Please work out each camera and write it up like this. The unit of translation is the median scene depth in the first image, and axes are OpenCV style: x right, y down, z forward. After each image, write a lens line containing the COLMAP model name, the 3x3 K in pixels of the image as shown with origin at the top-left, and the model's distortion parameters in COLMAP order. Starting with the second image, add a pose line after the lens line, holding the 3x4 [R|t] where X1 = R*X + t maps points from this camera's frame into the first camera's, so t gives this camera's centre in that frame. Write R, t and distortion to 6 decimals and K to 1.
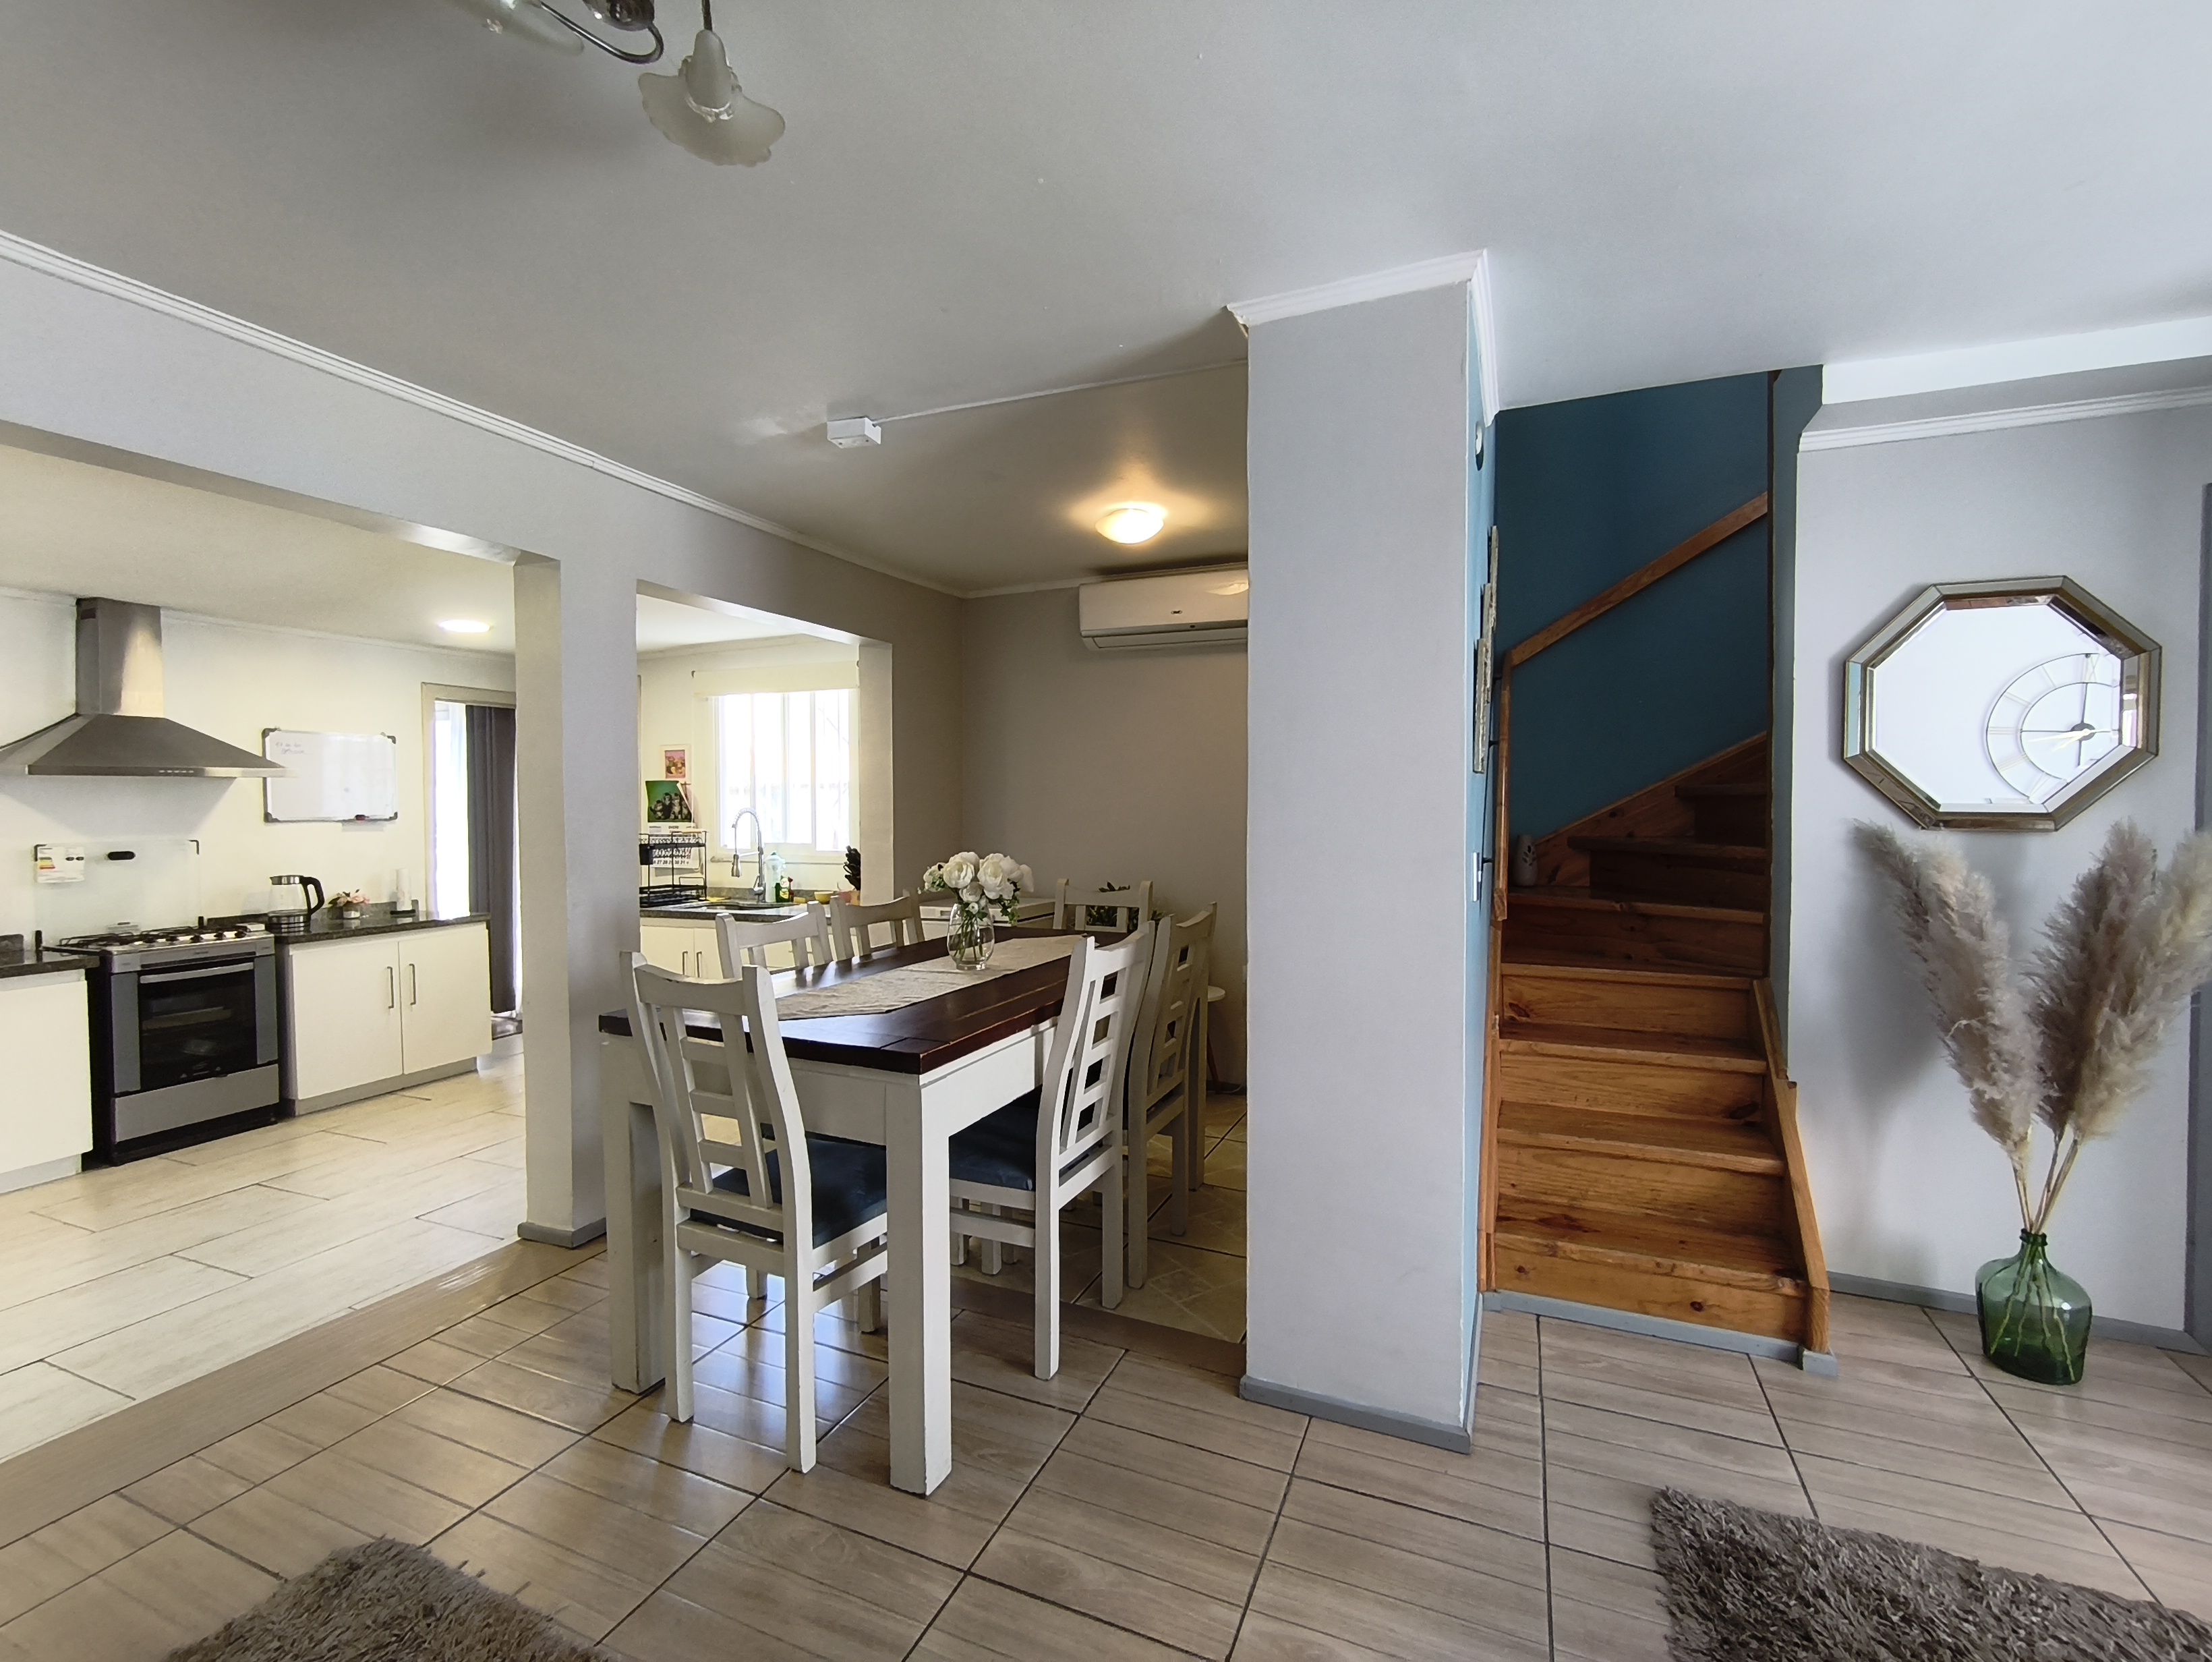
lens RADIAL K [[971.7, 0, 1118.3], [0, 971.7, 824.3], [0, 0, 1]] dist [-0.000731, 0.001662]
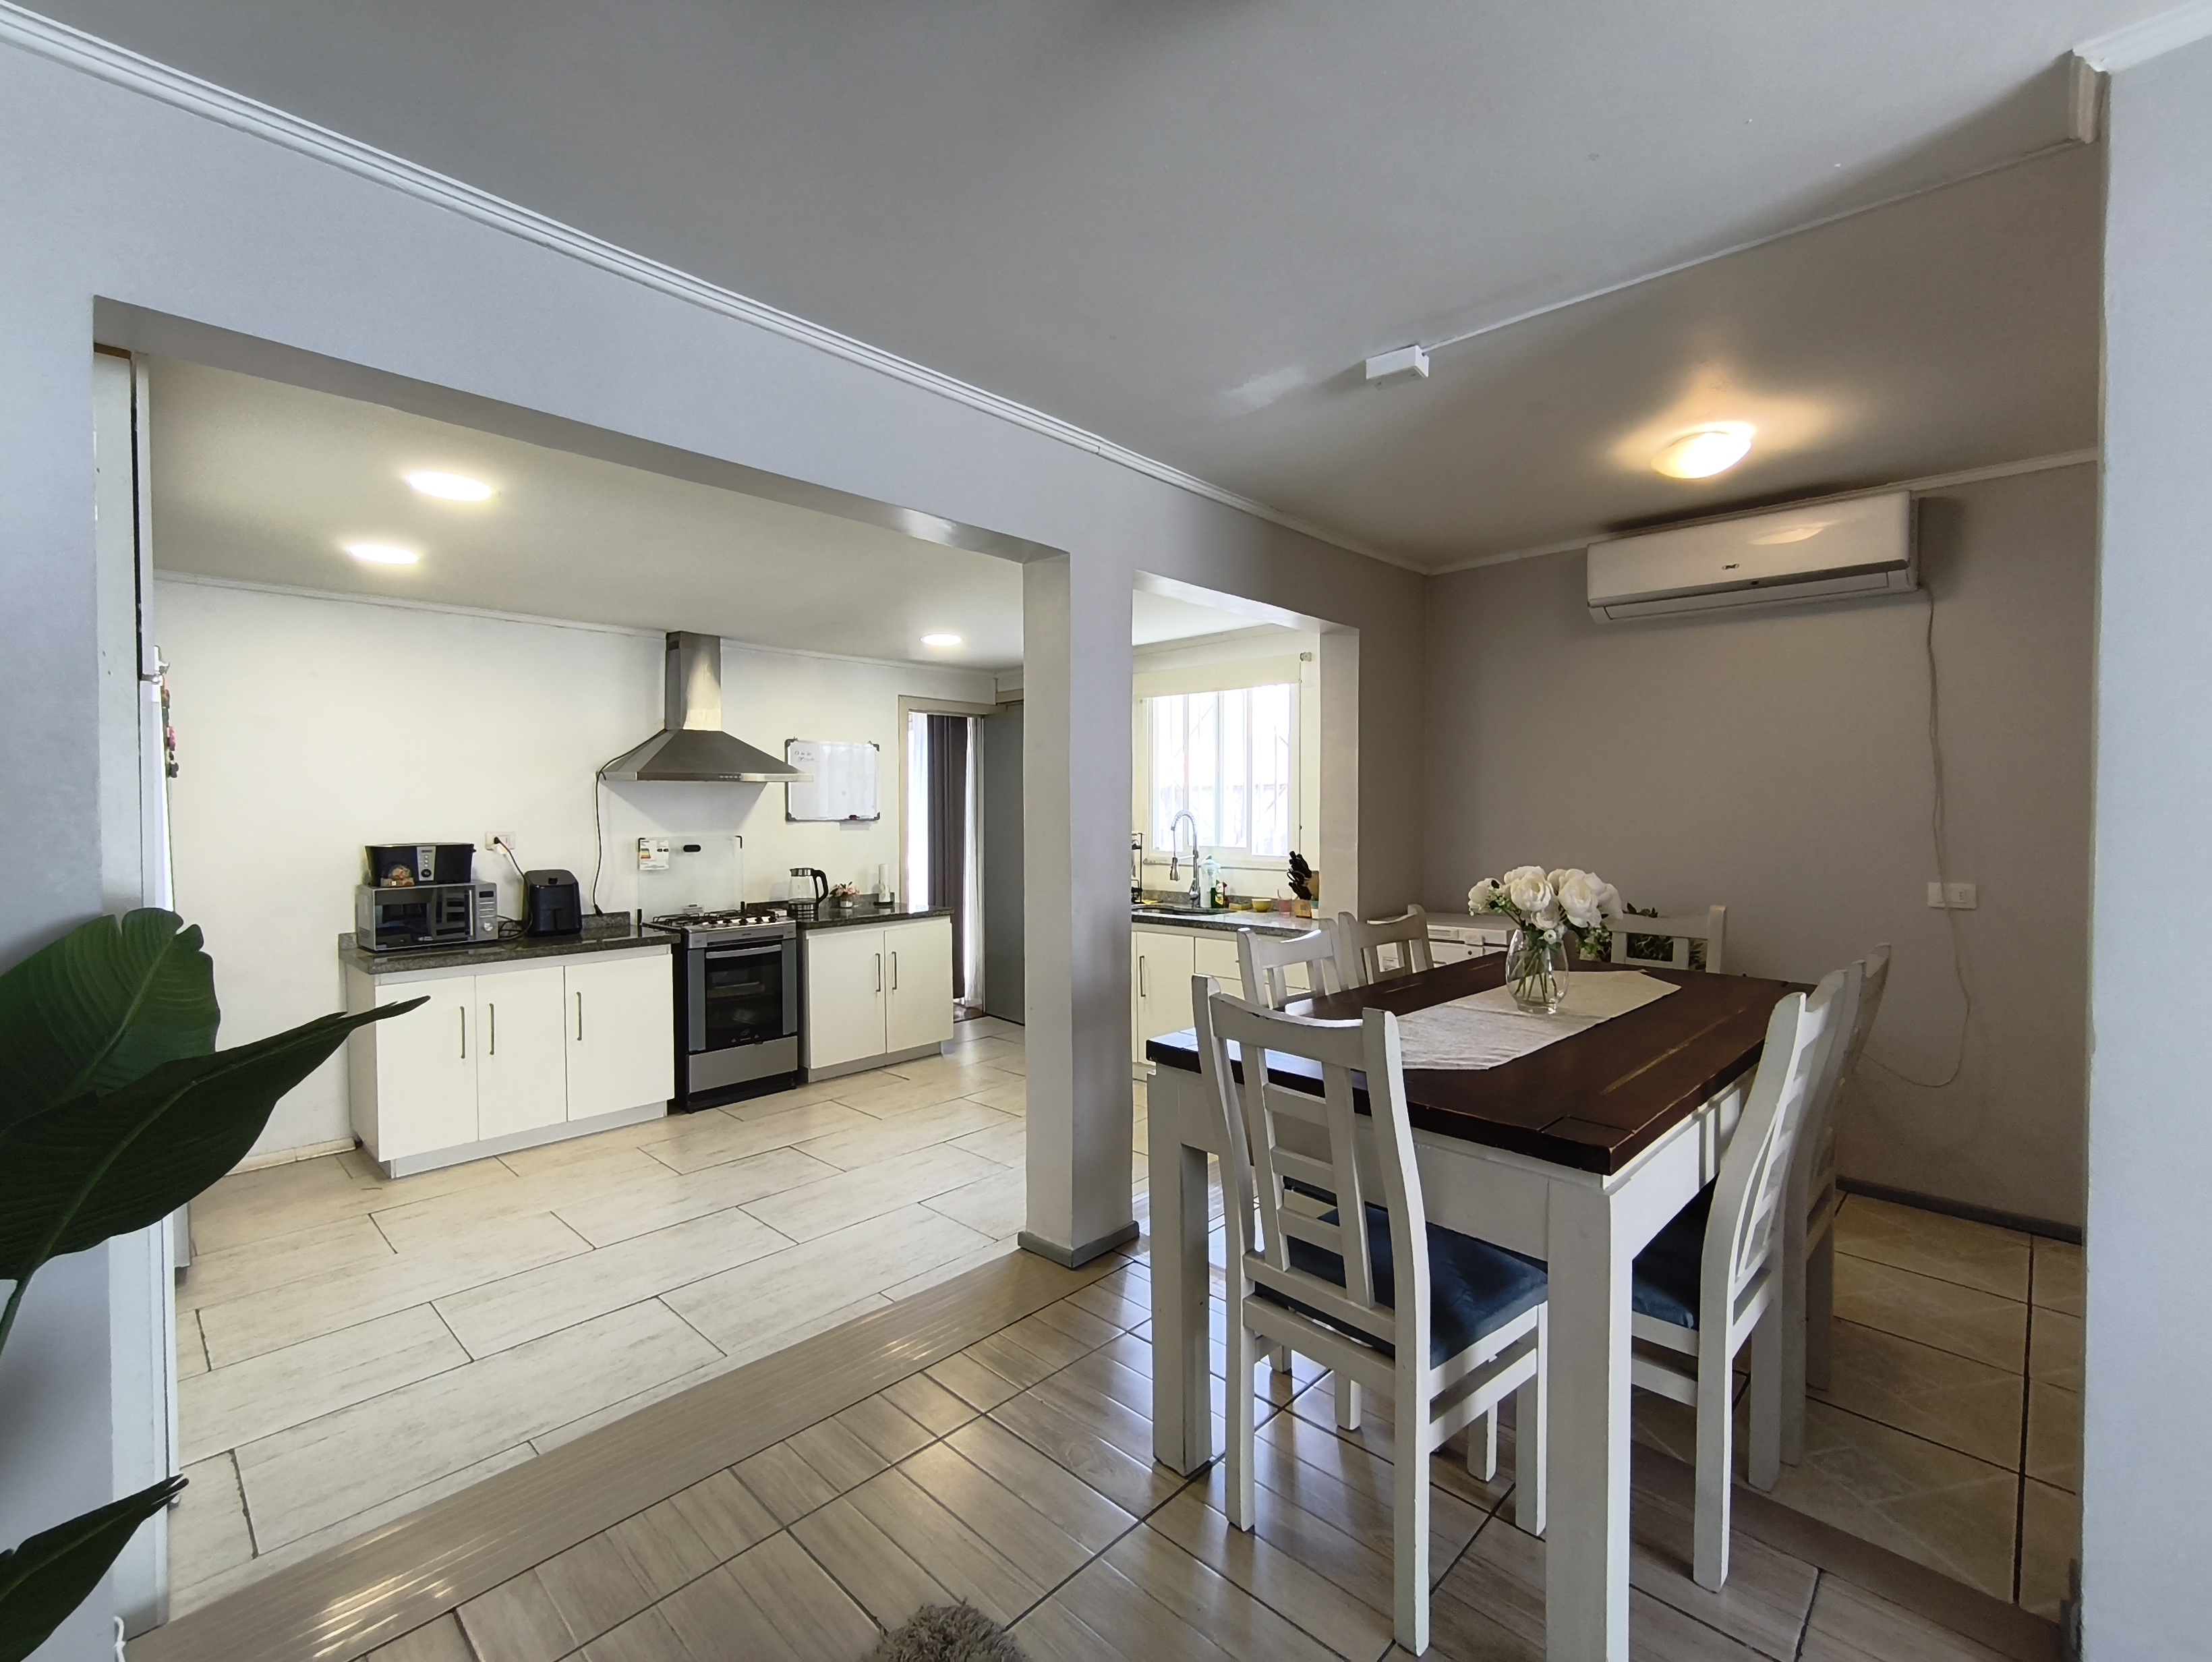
lens RADIAL K [[971.7, 0, 1111.9], [0, 971.7, 824.4], [0, 0, 1]] dist [-0.000731, 0.001662]
pose [[0.934148, 0.009425, -0.356761, -0.142452], [-0.010589, 0.999943, -0.001309, -0.000832], [0.356728, 0.005001, 0.934195, 0.087740]]
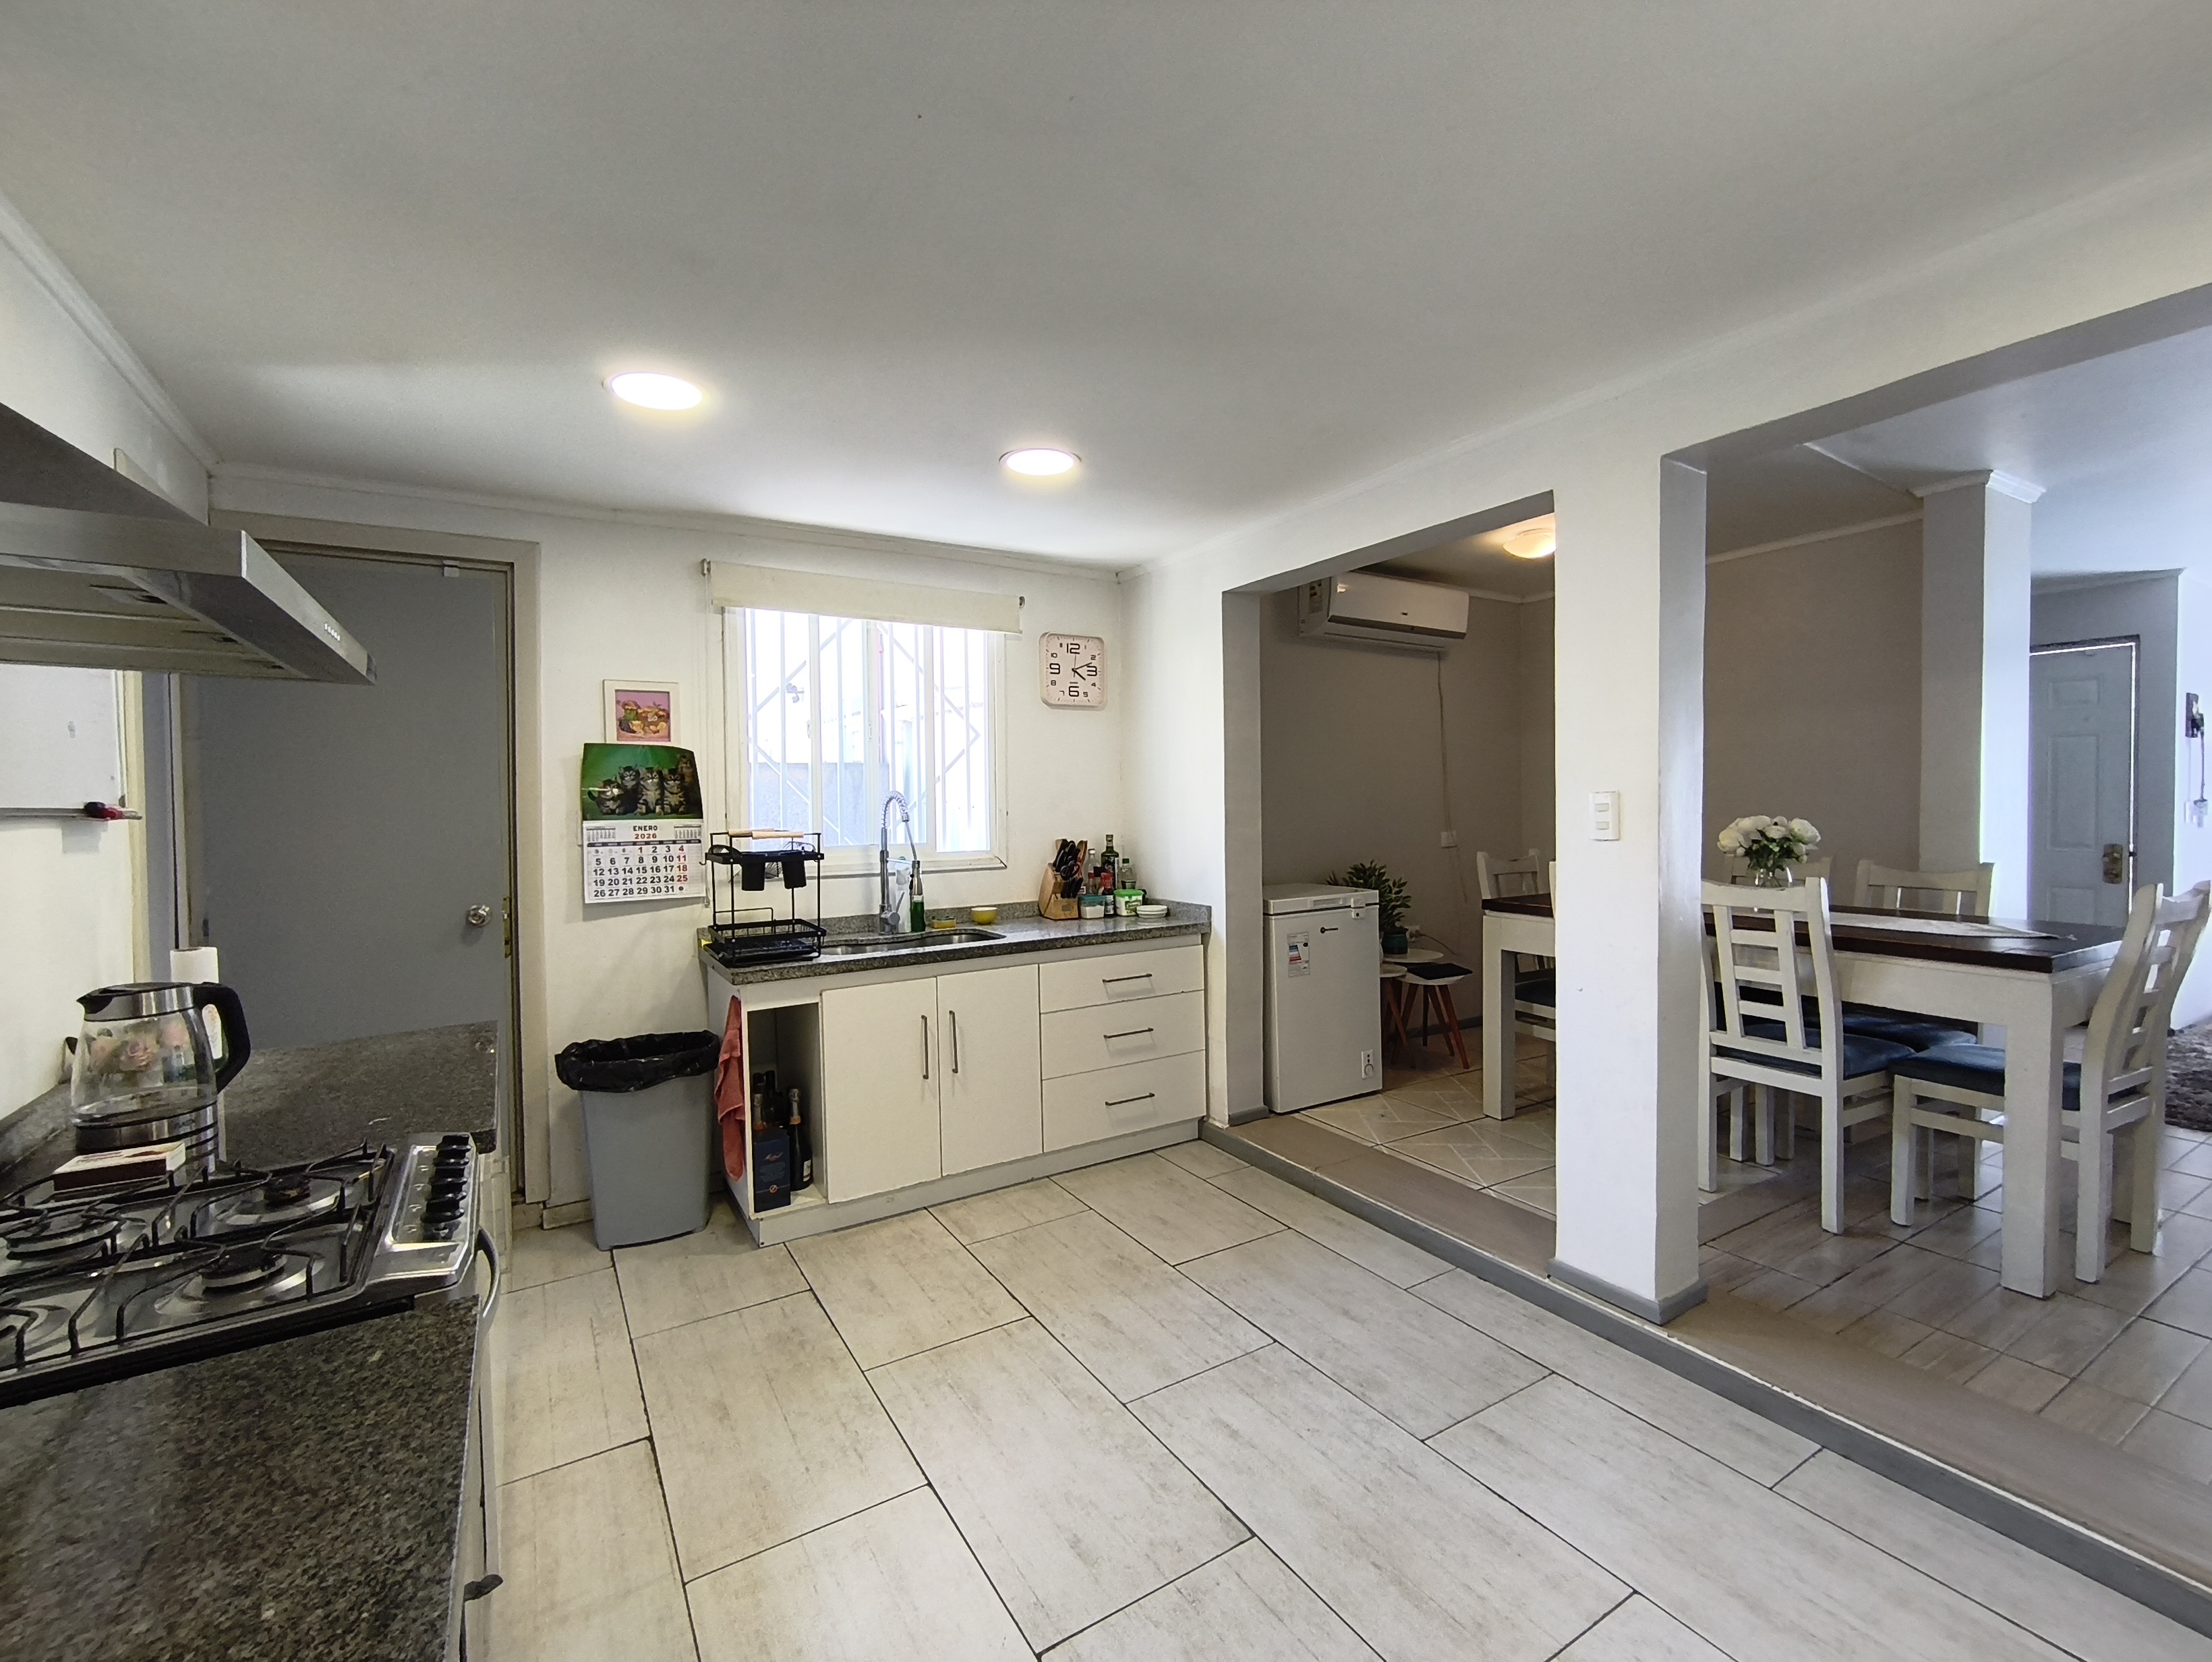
lens RADIAL K [[971.7, 0, 1111.1], [0, 971.7, 823.5], [0, 0, 1]] dist [-0.000731, 0.001662]
pose [[0.584933, -0.019994, 0.810835, -1.158401], [0.028399, 0.999588, 0.004162, 0.009010], [-0.810585, 0.020593, 0.585259, 0.694663]]
